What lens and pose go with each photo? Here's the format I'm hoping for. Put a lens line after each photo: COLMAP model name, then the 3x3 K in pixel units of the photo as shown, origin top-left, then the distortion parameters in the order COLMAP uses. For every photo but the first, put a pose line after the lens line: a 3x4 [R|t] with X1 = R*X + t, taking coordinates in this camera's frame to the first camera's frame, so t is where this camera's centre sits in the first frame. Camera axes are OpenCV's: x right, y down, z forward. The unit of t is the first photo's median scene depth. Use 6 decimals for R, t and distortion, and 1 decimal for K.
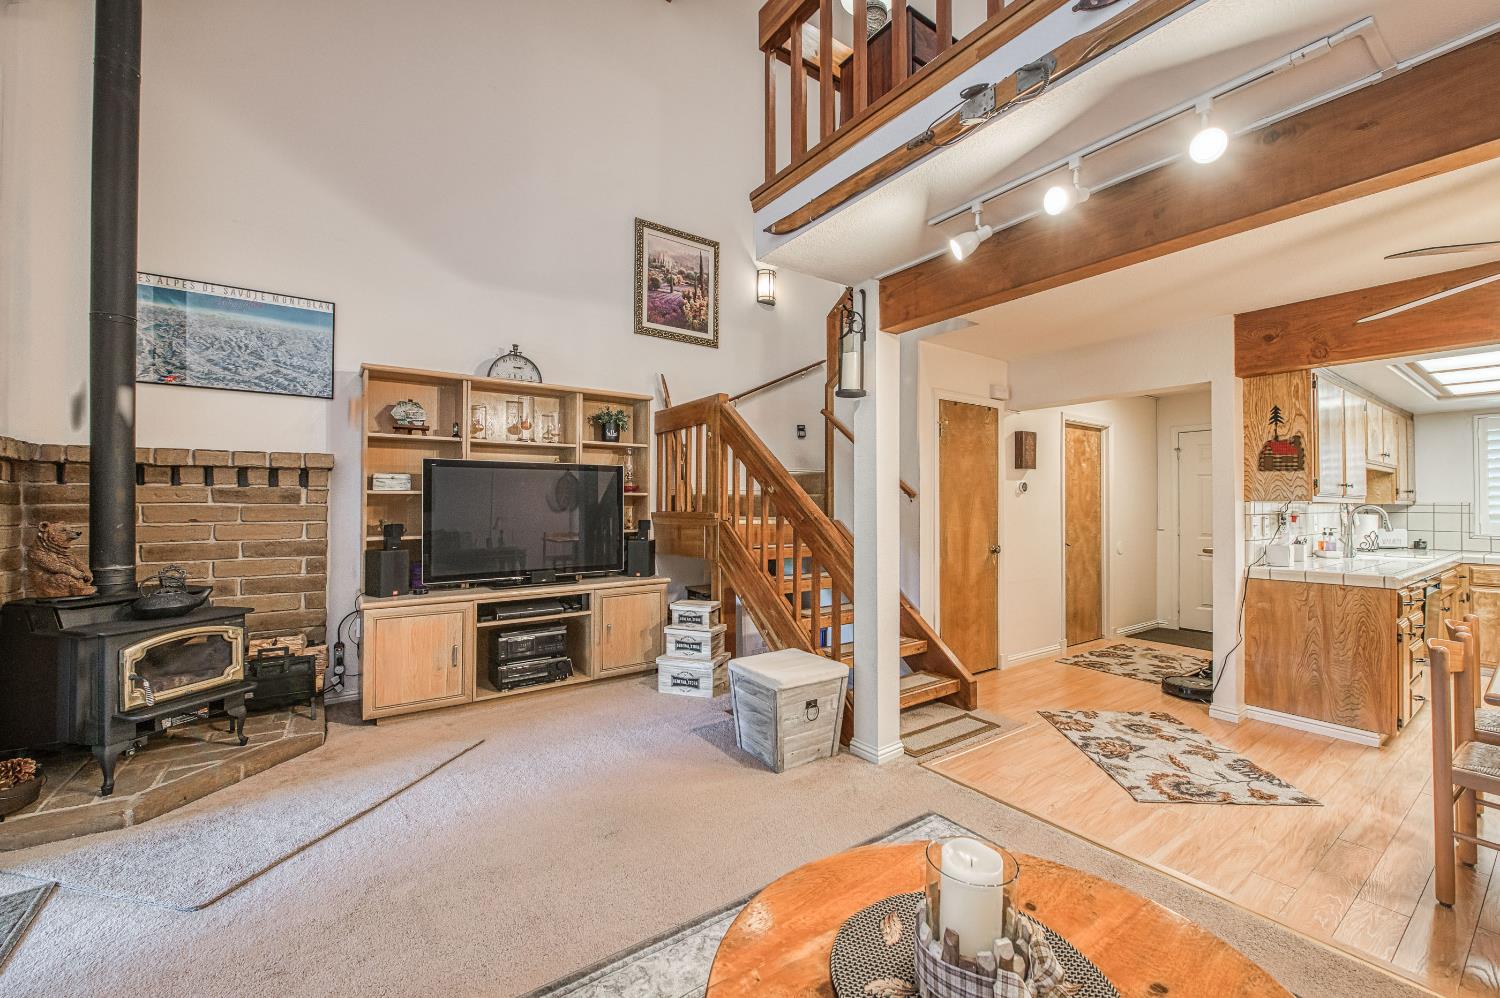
lens RADIAL K [[589.6, 0, 758.6], [0, 589.6, 498.5], [0, 0, 1]] dist [-0.002496, -0.003723]
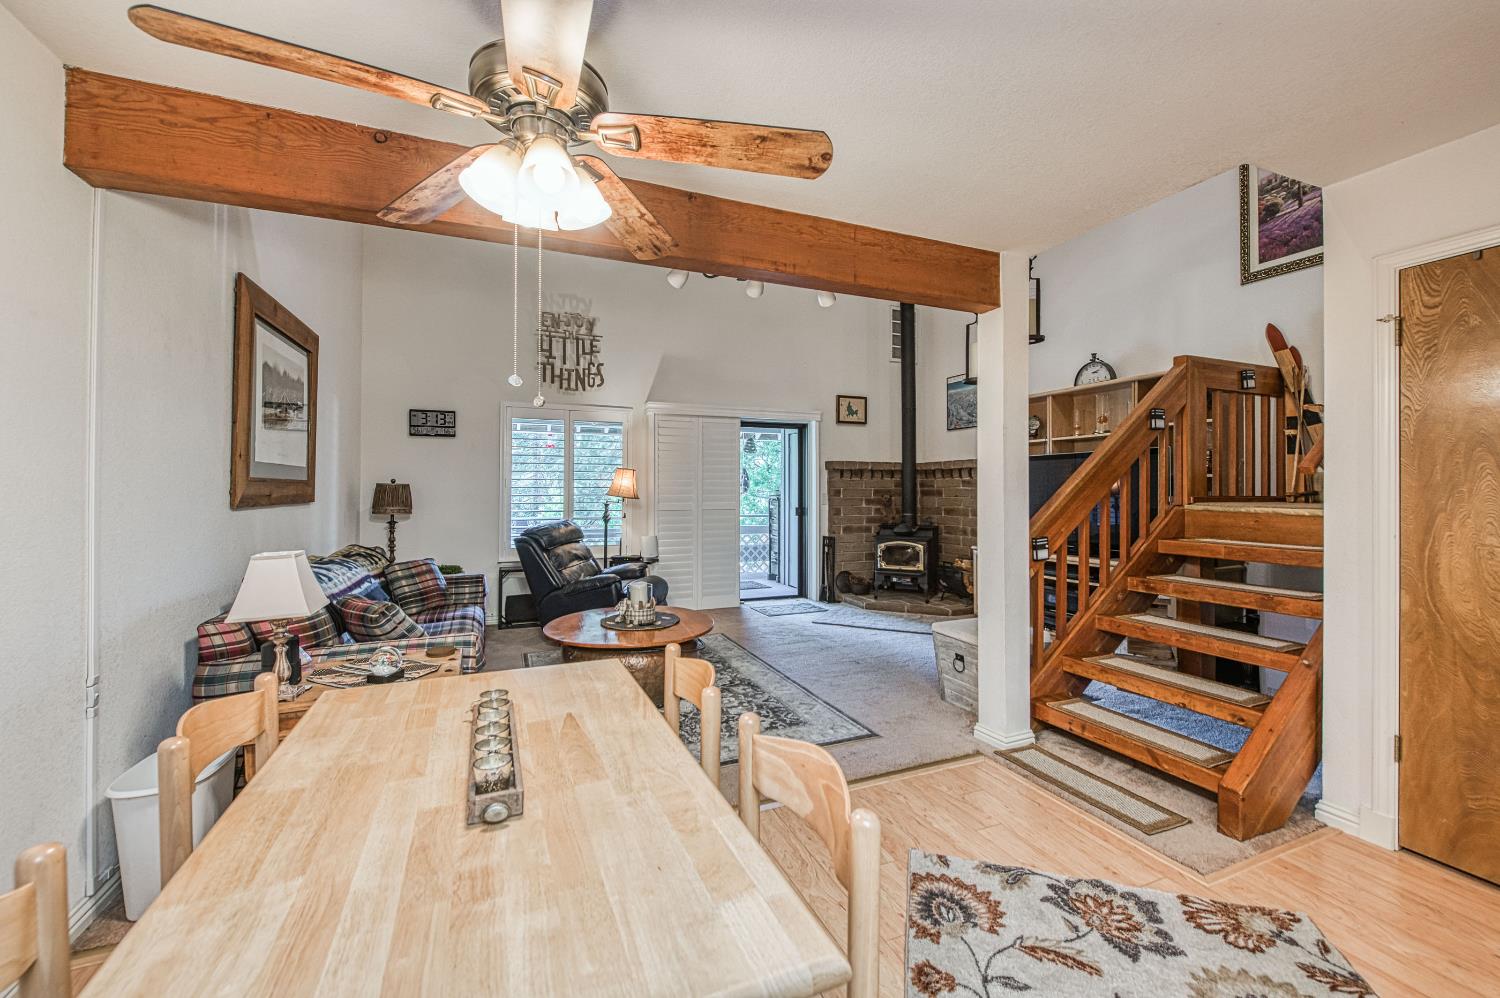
lens RADIAL K [[603.1, 0, 767.3], [0, 603.1, 485.1], [0, 0, 1]] dist [-0.001117, -0.000585]
pose [[-0.192096, -0.008646, -0.981338, 1.085077], [0.009646, 0.999896, -0.010698, 0.015672], [0.981329, -0.011521, -0.191992, 0.703286]]
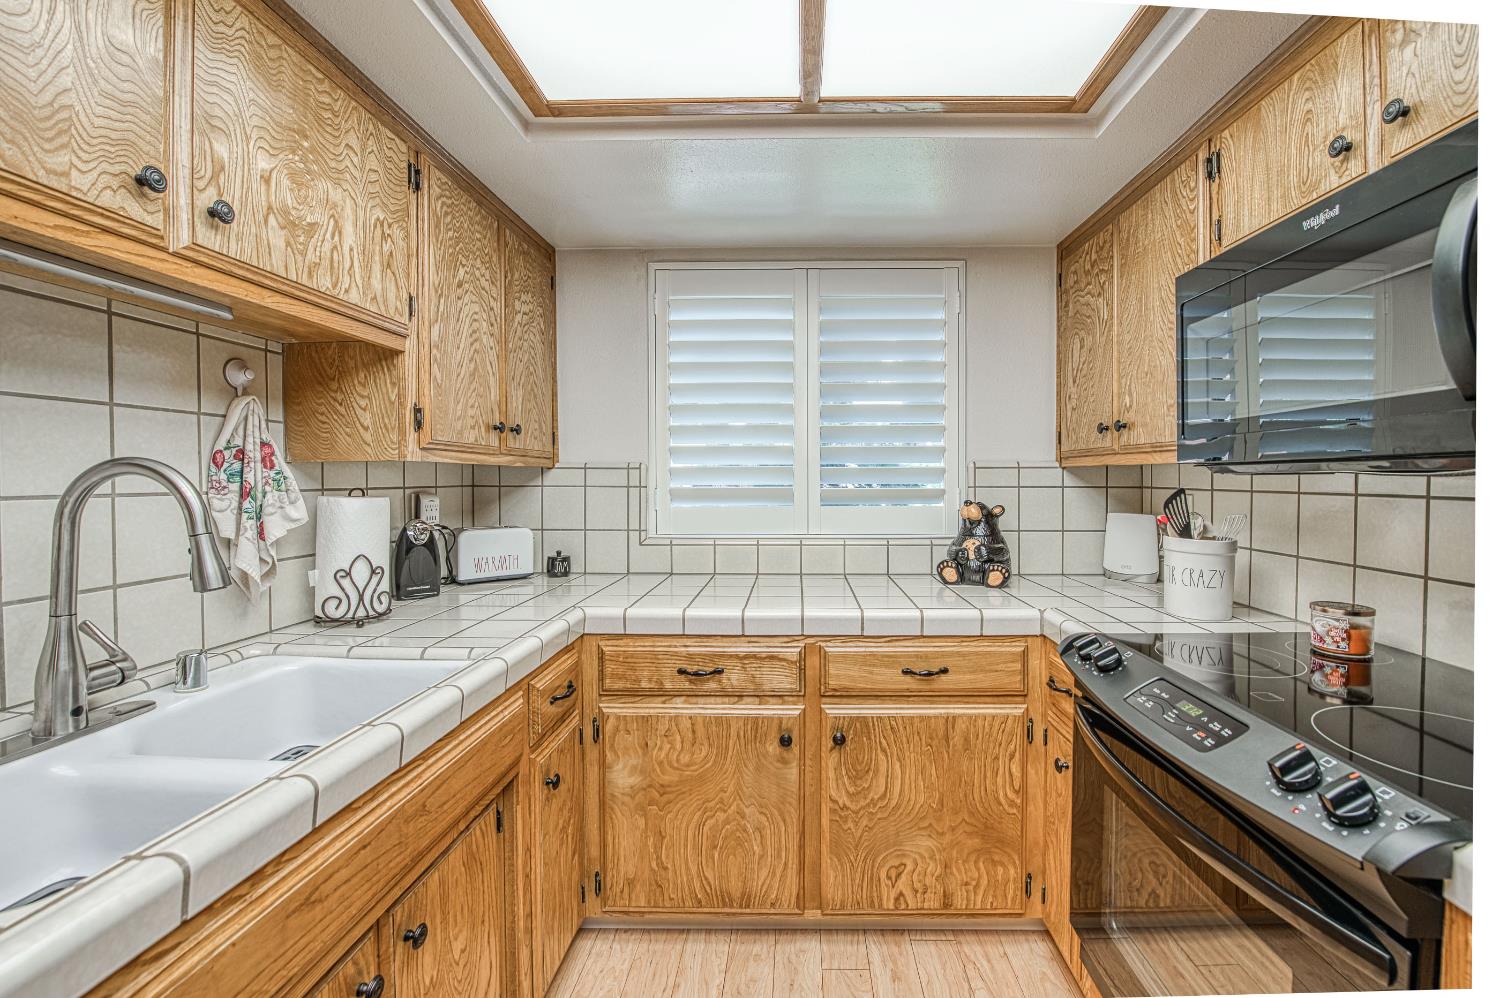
lens RADIAL K [[637.2, 0, 787.6], [0, 637.2, 471.7], [0, 0, 1]] dist [-0.000809, -0.000220]
pose [[0.589665, 0.002385, 0.807644, 1.252412], [-0.006059, 0.999981, 0.001471, 0.017131], [-0.807625, -0.005761, 0.589668, 0.875078]]
